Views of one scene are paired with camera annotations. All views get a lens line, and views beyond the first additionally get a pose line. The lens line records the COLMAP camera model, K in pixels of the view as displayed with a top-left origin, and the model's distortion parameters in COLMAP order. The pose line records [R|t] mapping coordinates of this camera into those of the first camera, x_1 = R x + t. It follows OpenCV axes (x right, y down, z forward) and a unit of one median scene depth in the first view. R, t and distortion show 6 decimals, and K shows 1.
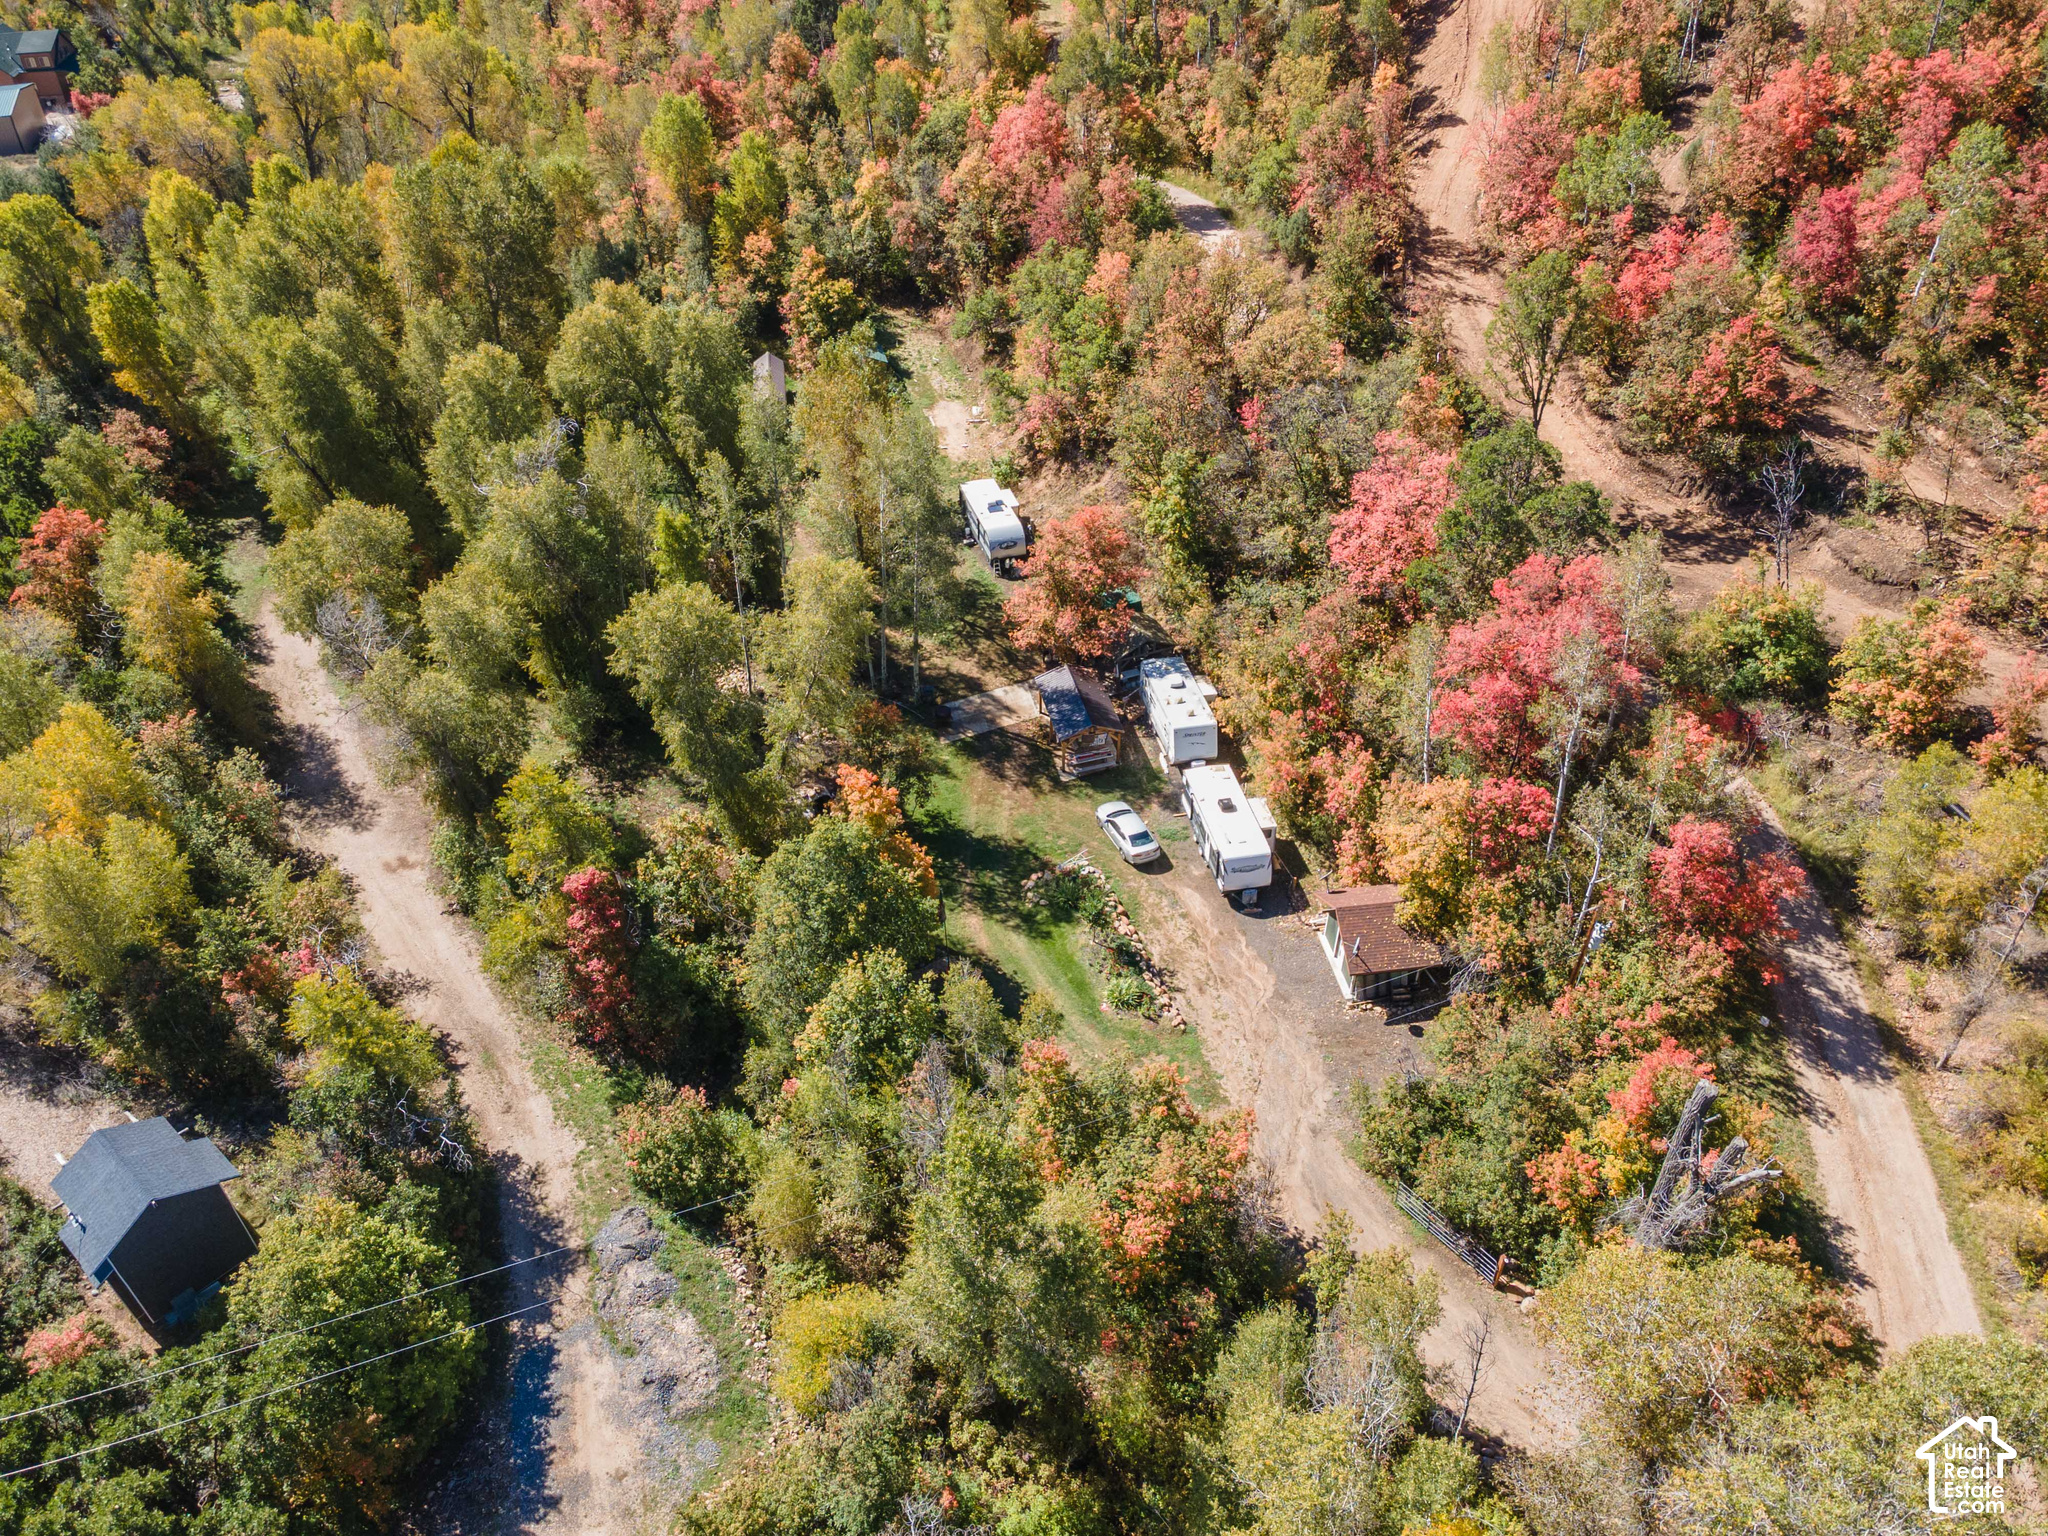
lens RADIAL K [[1487.2, 0, 1009.6], [0, 1487.2, 763.3], [0, 0, 1]] dist [0.049651, 0.000486]
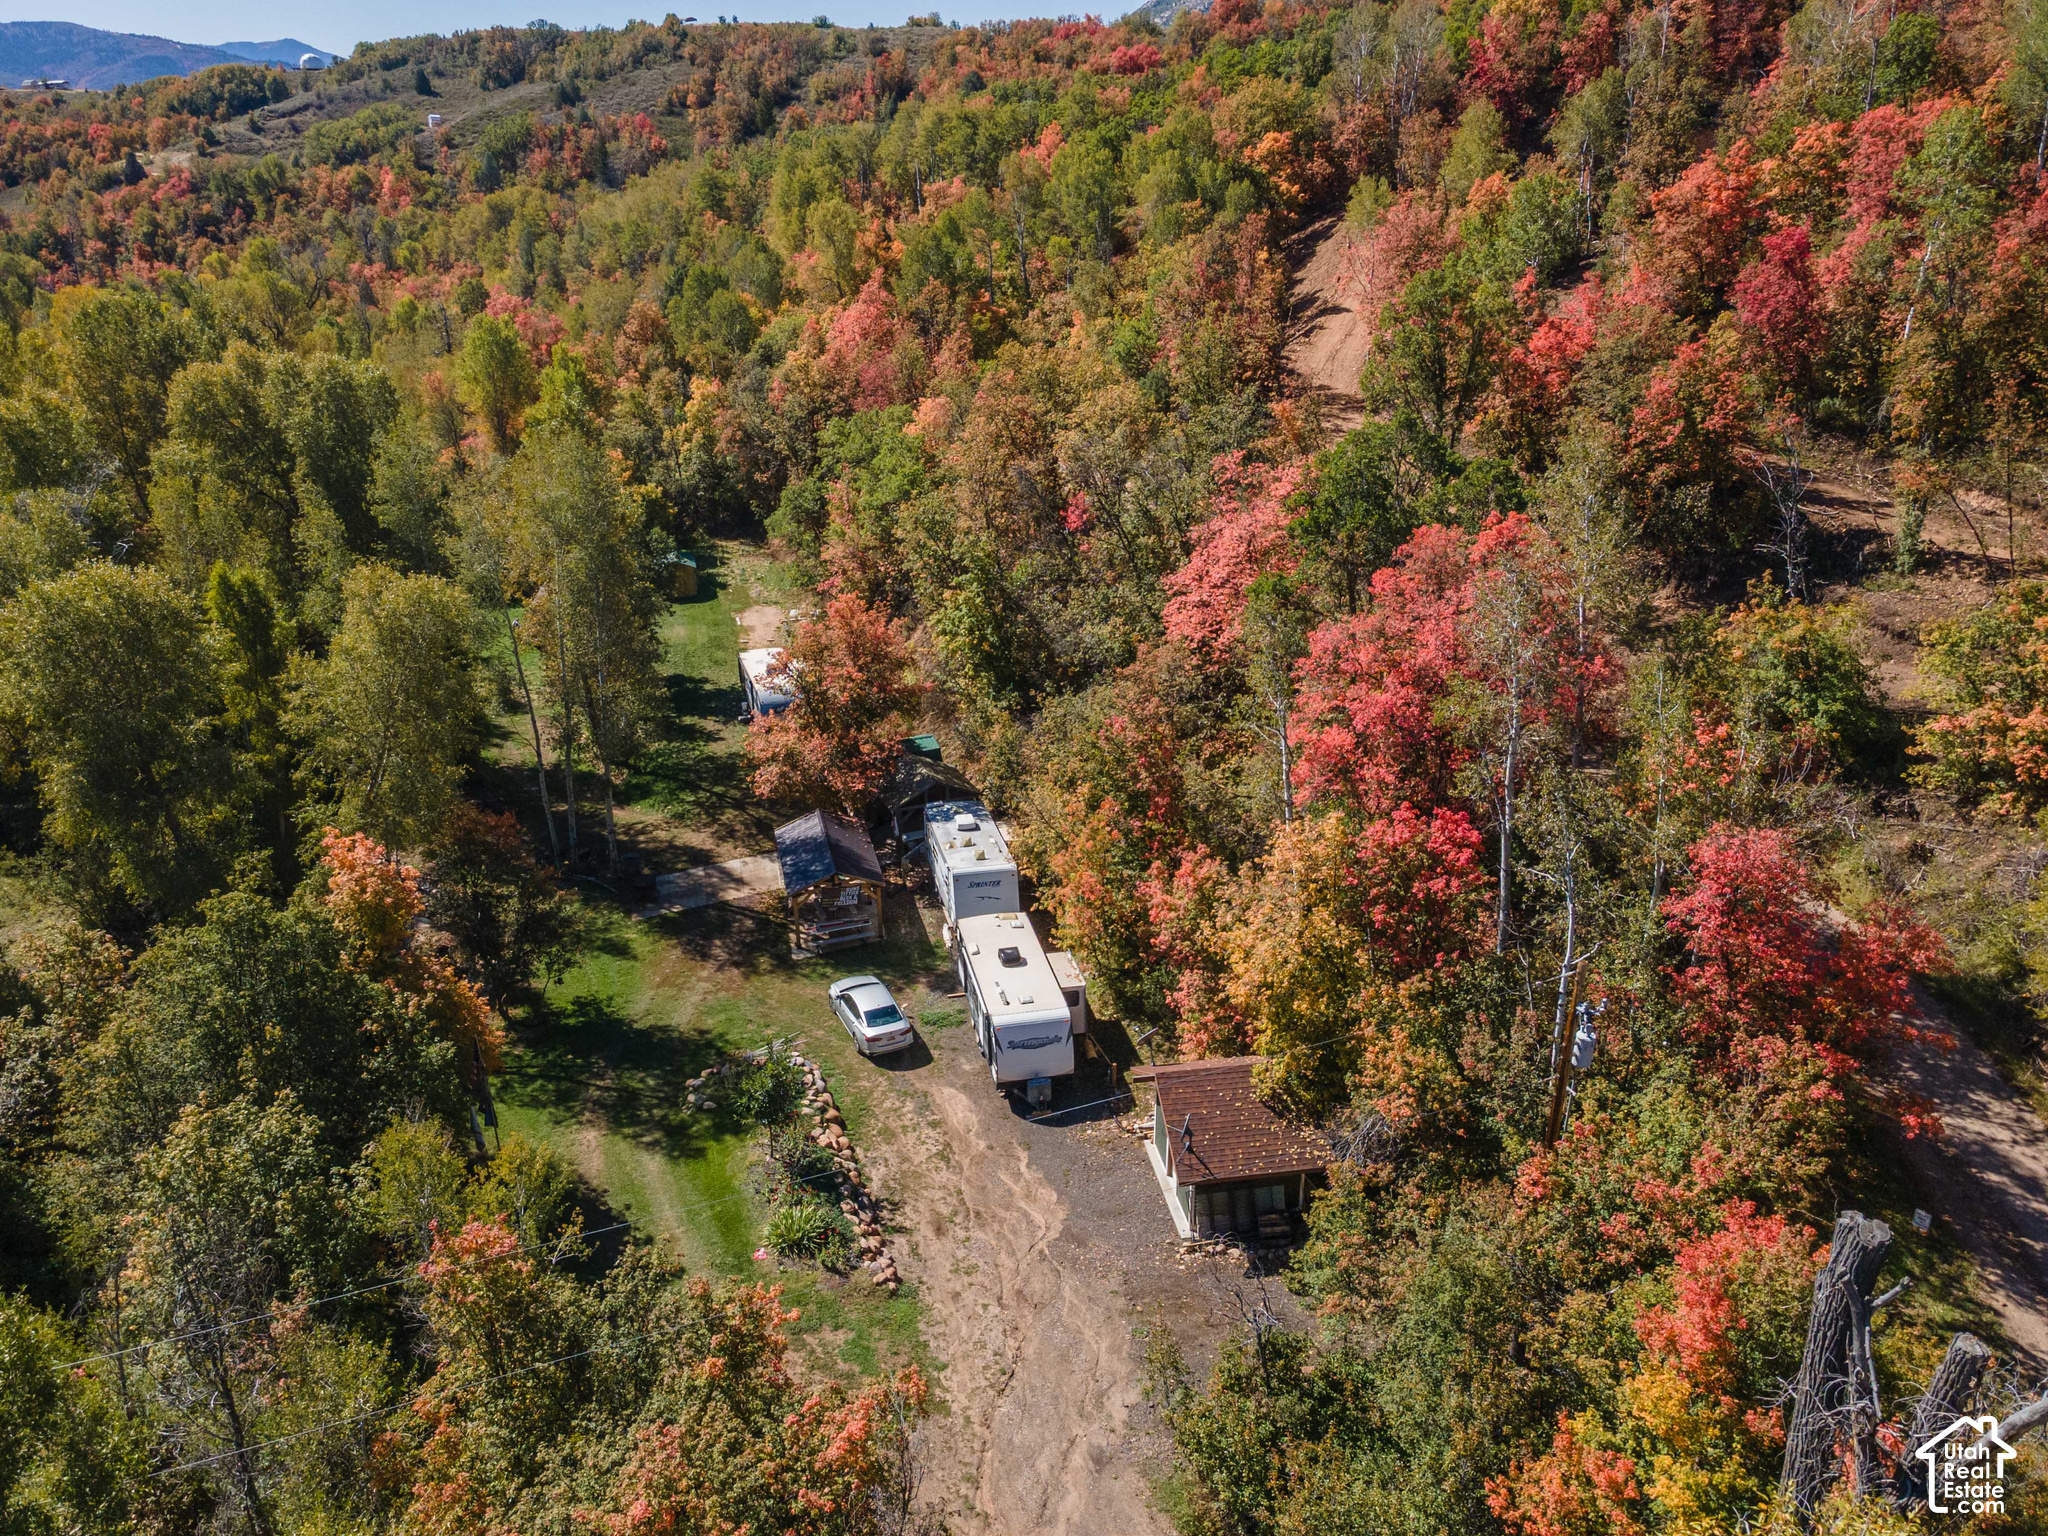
lens RADIAL K [[1508.1, 0, 1003.0], [0, 1508.1, 742.7], [0, 0, 1]] dist [0.050789, -0.007098]
pose [[0.999943, -0.009716, 0.004331, 0.139098], [0.010570, 0.953203, -0.302146, 0.136434], [-0.001193, 0.302174, 0.953252, 0.339788]]
